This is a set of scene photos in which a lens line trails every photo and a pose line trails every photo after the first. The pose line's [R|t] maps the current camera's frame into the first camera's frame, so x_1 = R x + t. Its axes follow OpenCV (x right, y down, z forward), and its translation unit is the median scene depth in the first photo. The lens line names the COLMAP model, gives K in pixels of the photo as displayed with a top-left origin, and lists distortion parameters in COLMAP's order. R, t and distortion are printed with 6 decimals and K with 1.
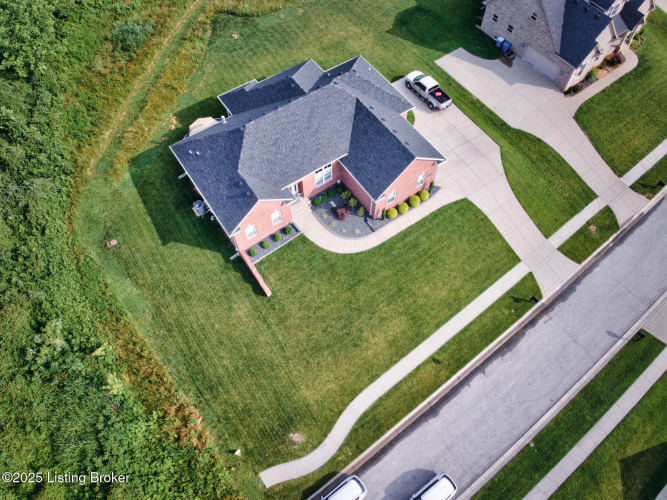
lens RADIAL K [[487.6, 0, 334.0], [0, 487.6, 248.4], [0, 0, 1]] dist [-0.081251, -0.021919]
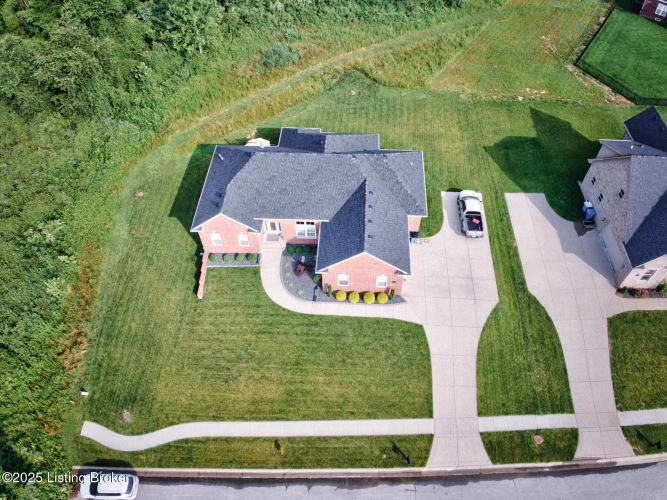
lens RADIAL K [[487.6, 0, 332.7], [0, 487.6, 248.9], [0, 0, 1]] dist [-0.081251, -0.021919]
pose [[0.793358, 0.483541, -0.369825, 0.423195], [-0.529091, 0.848165, -0.026056, -0.117754], [0.301074, 0.216343, 0.928736, 0.062015]]
